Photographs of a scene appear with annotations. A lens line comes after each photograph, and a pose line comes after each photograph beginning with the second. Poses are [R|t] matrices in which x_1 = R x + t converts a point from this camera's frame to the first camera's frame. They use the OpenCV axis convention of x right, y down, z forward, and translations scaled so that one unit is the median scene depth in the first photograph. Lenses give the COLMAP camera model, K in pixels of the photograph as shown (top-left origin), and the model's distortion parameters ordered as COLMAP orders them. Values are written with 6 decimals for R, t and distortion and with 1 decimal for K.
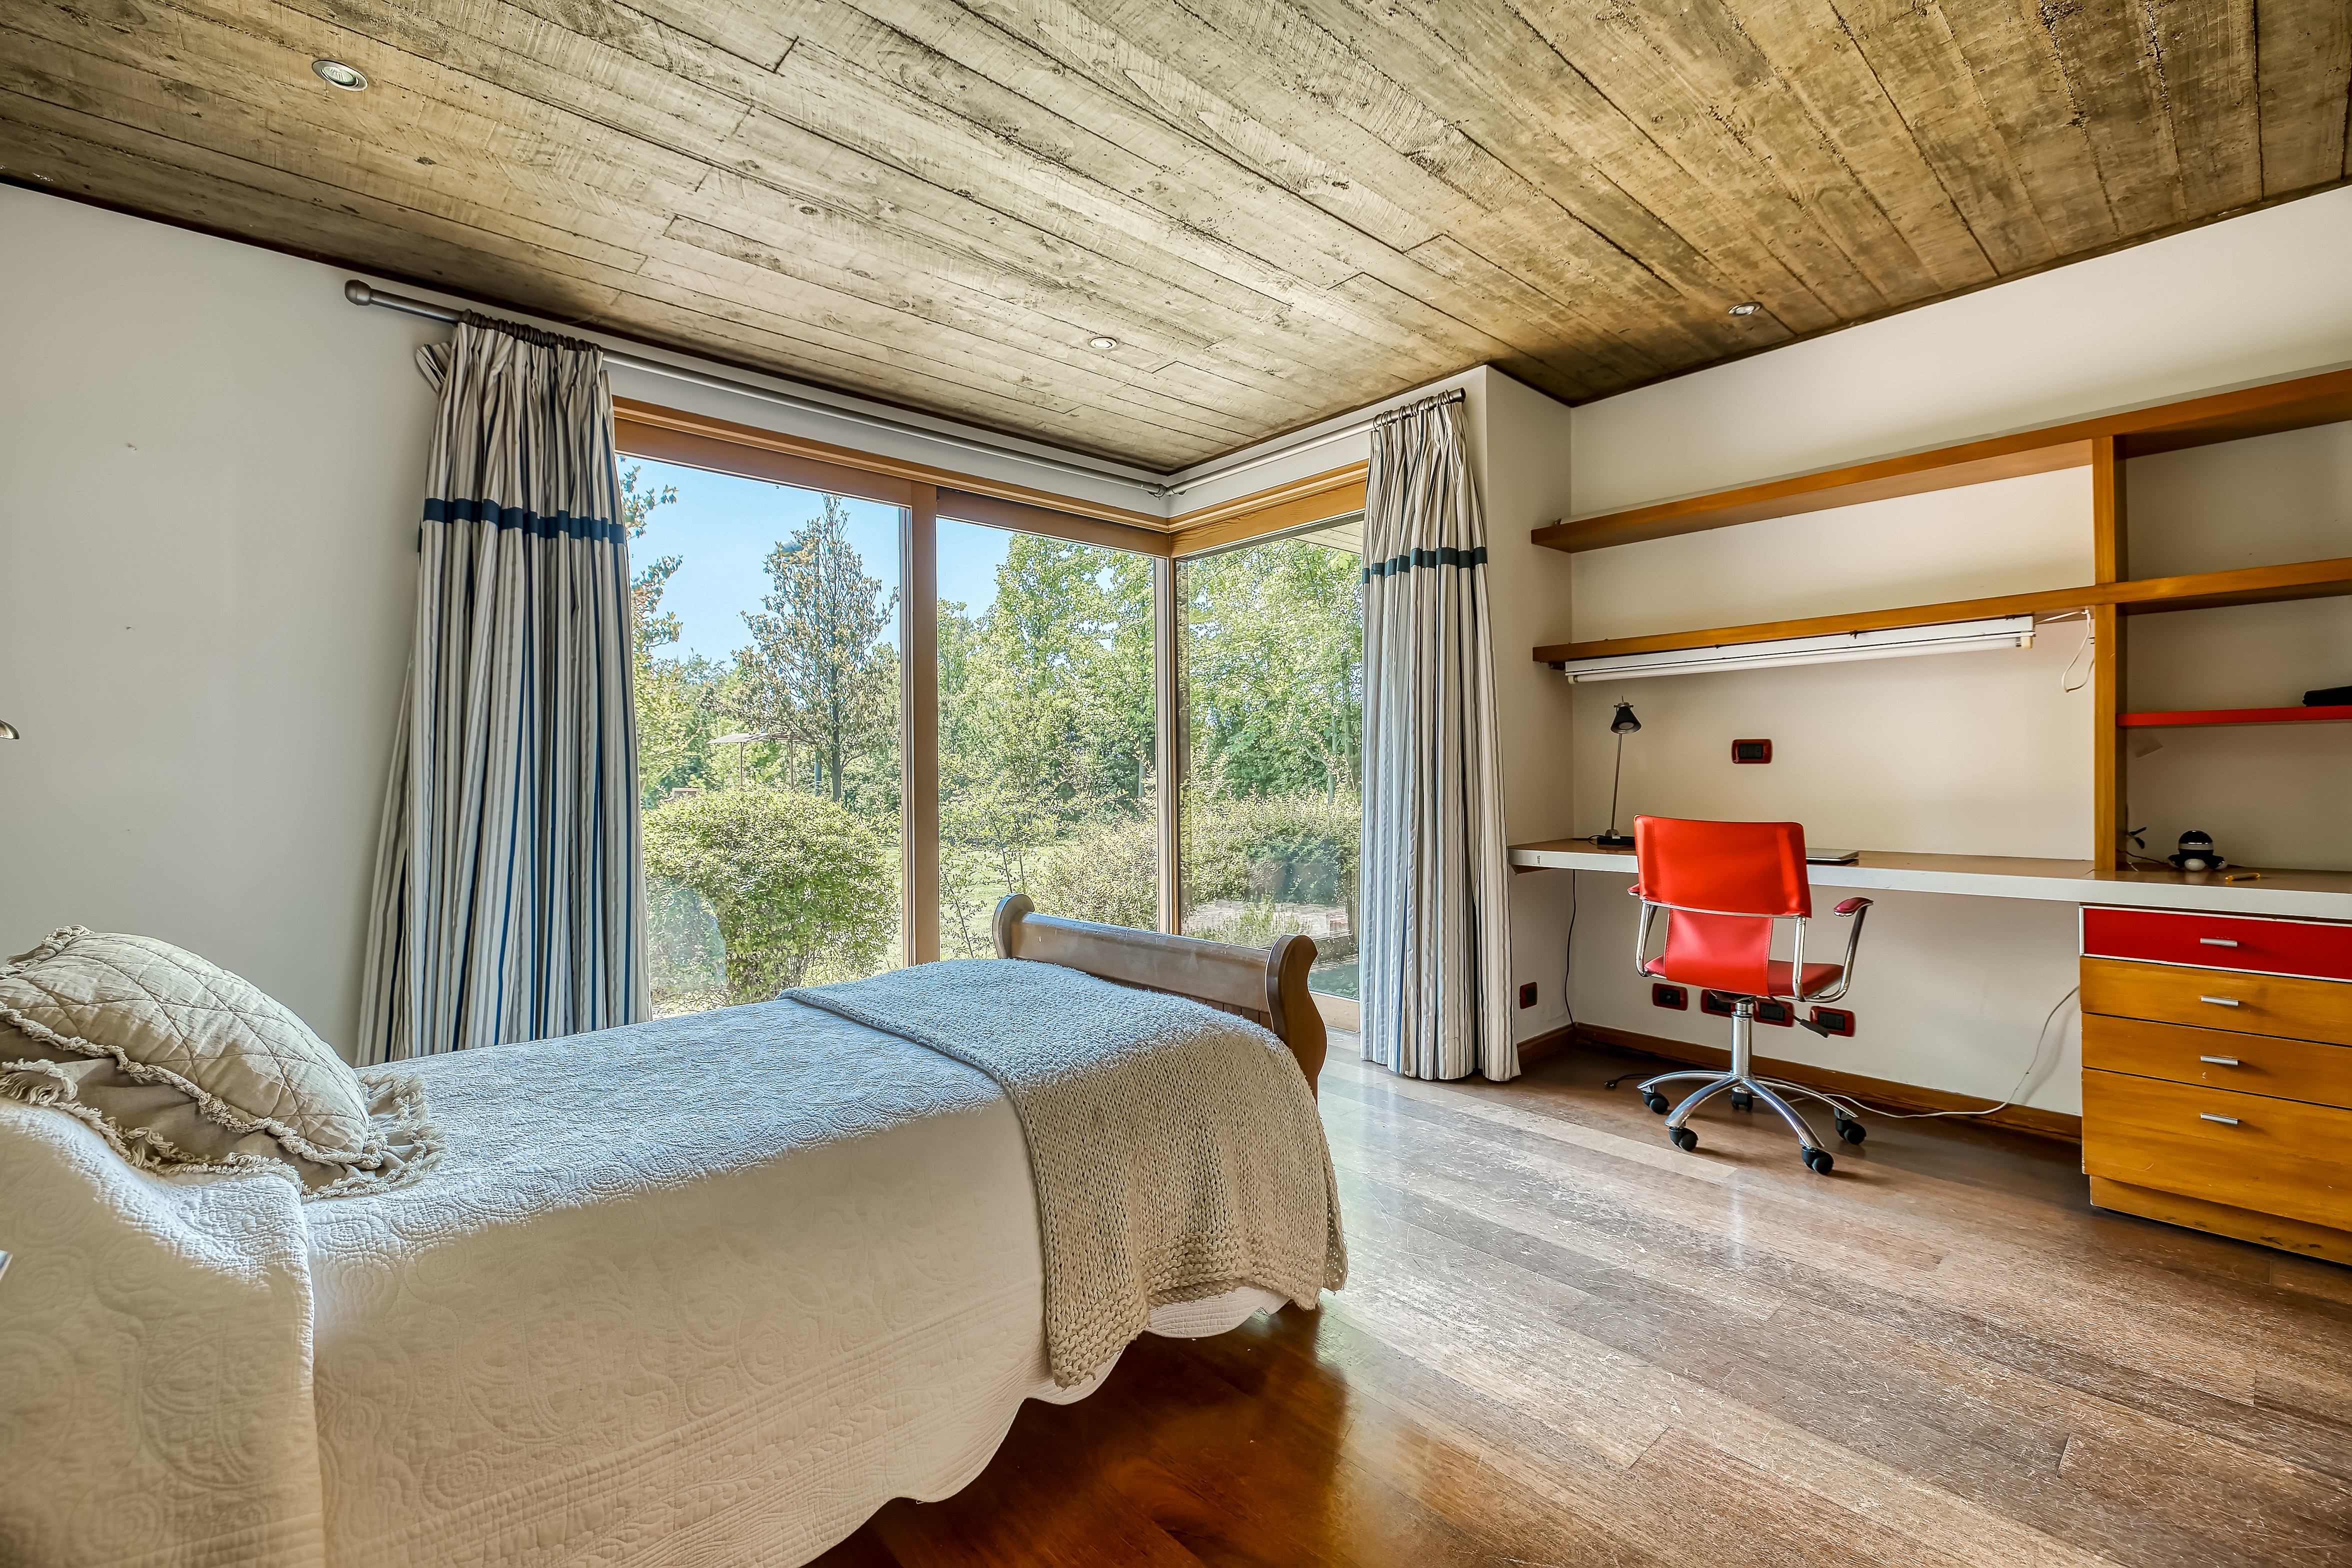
lens RADIAL K [[1022.2, 0, 1165.7], [0, 1022.2, 779.3], [0, 0, 1]] dist [-0.001791, 0.000474]
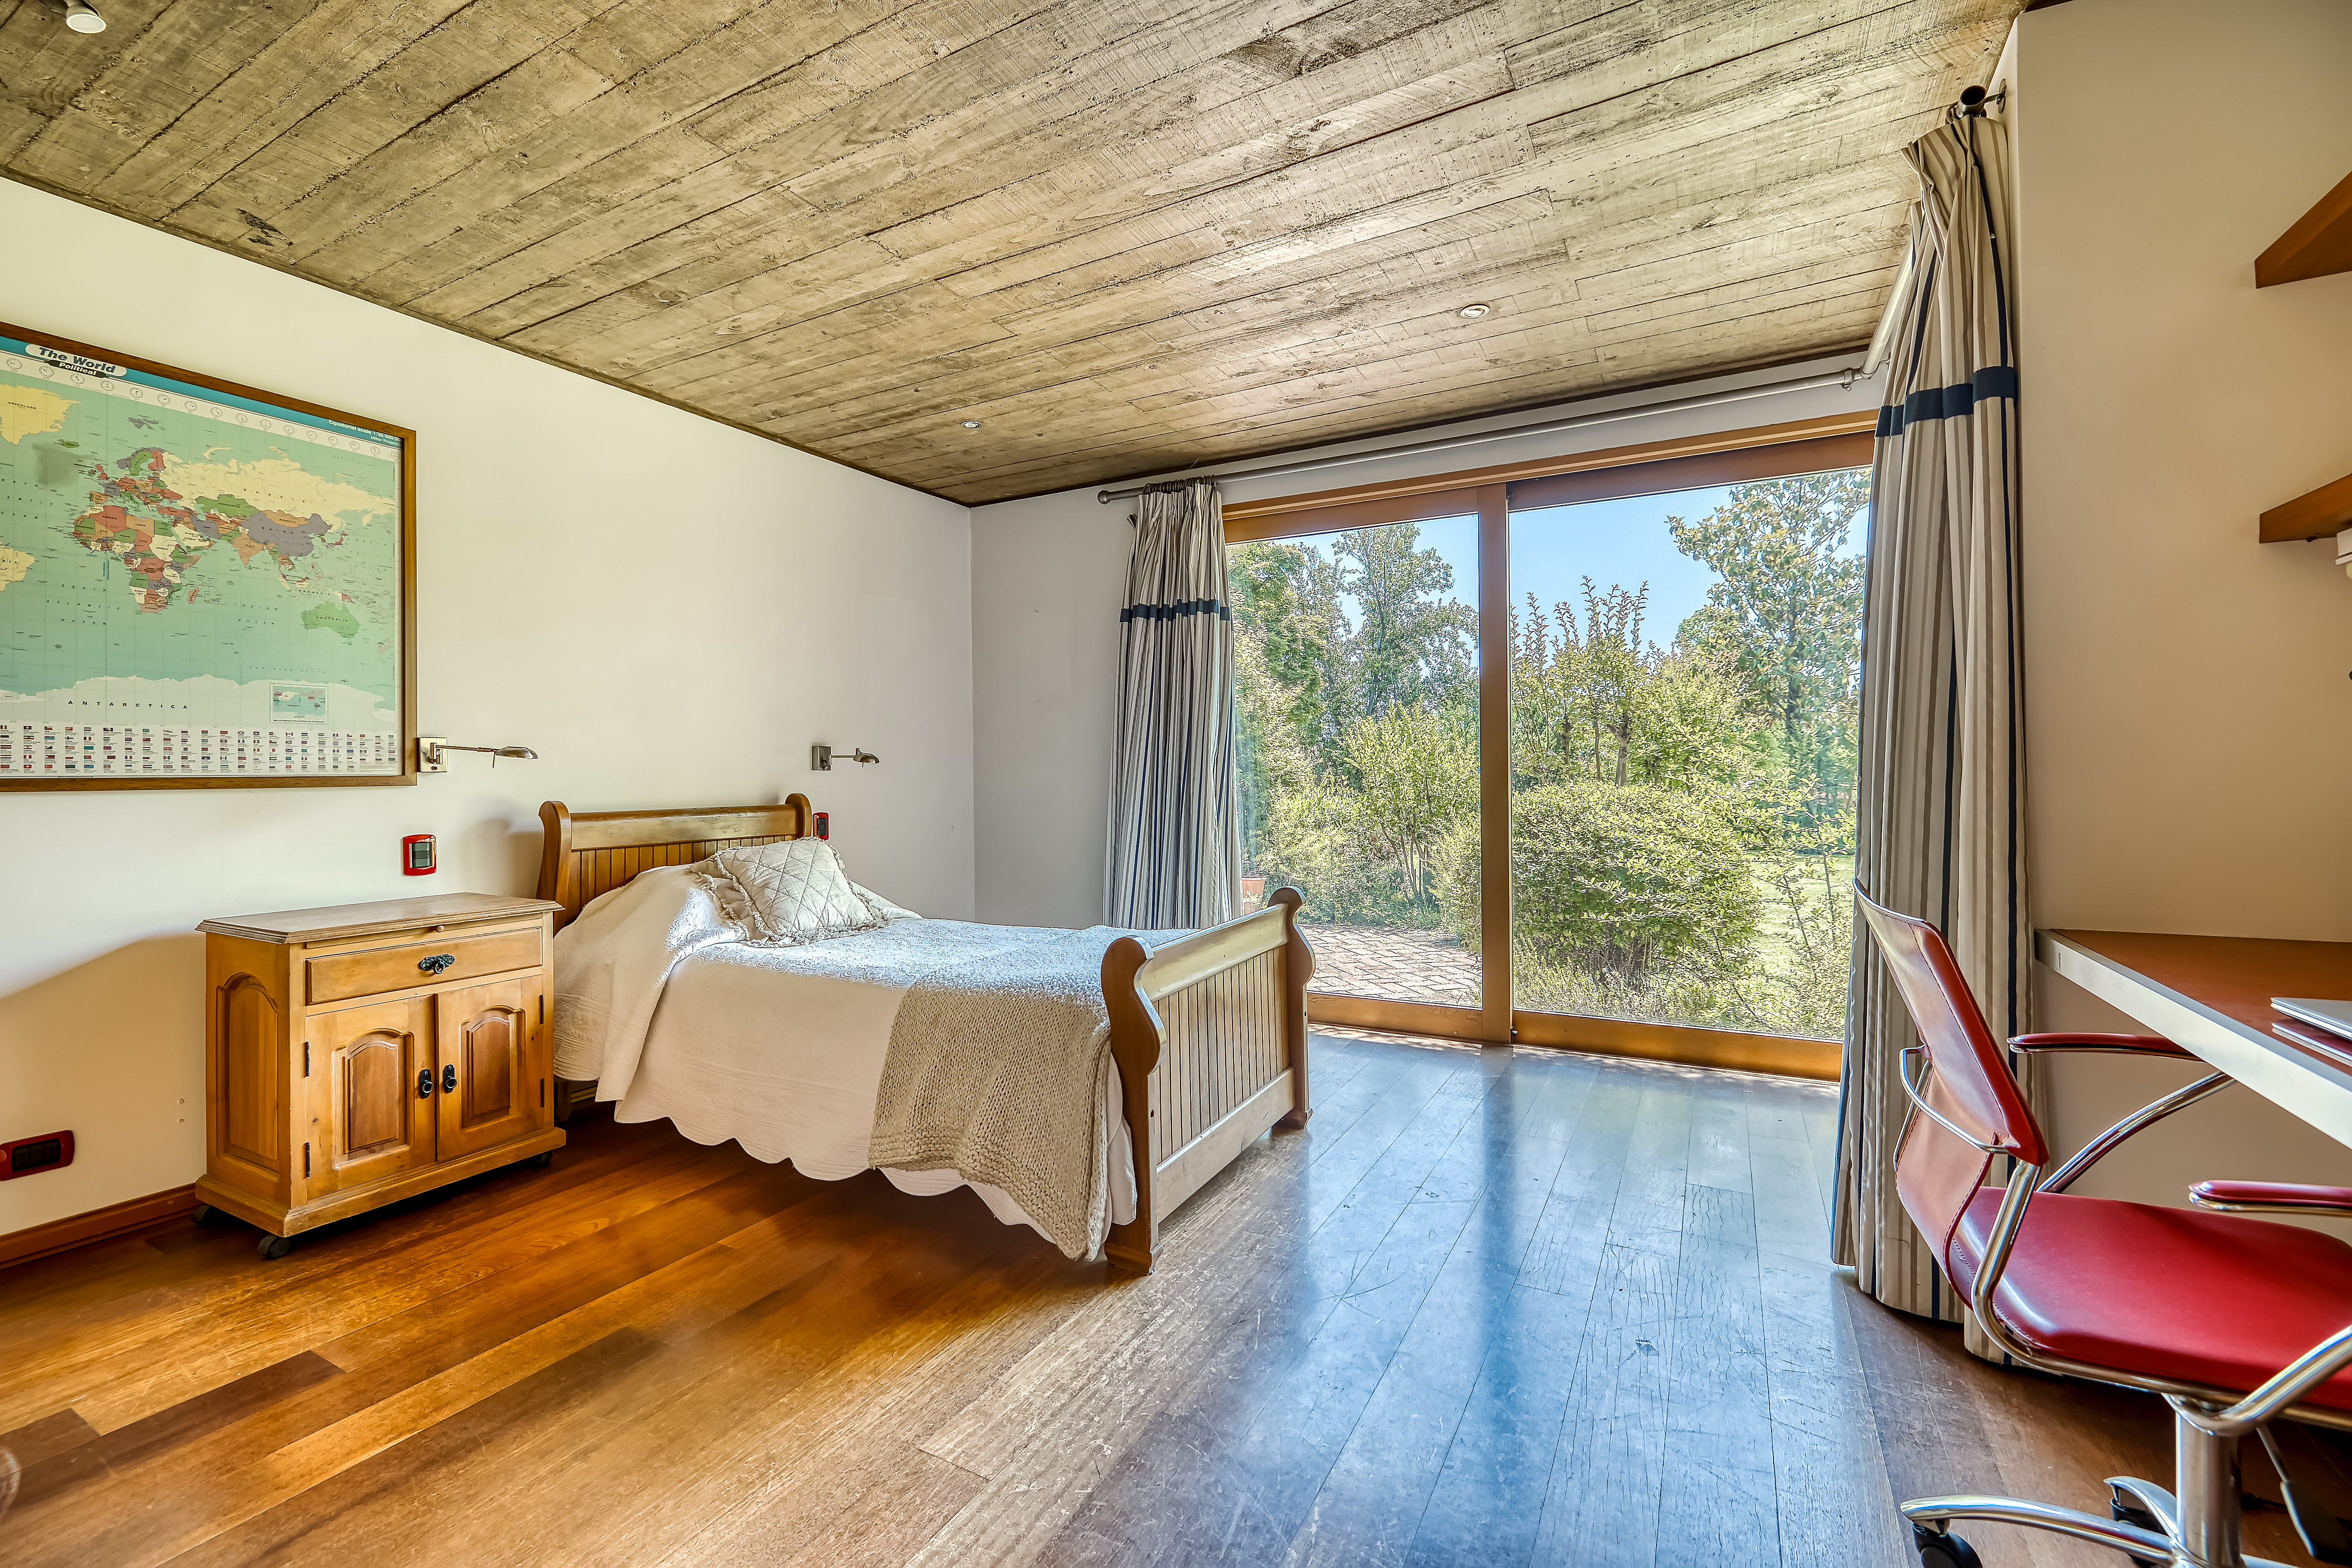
lens RADIAL K [[1022.2, 0, 1155.4], [0, 1022.2, 778.1], [0, 0, 1]] dist [-0.001791, 0.000474]
pose [[0.309982, 0.016755, -0.950595, 0.842662], [0.002654, 0.999826, 0.018488, -0.026480], [0.950739, -0.008254, 0.309884, 0.501164]]
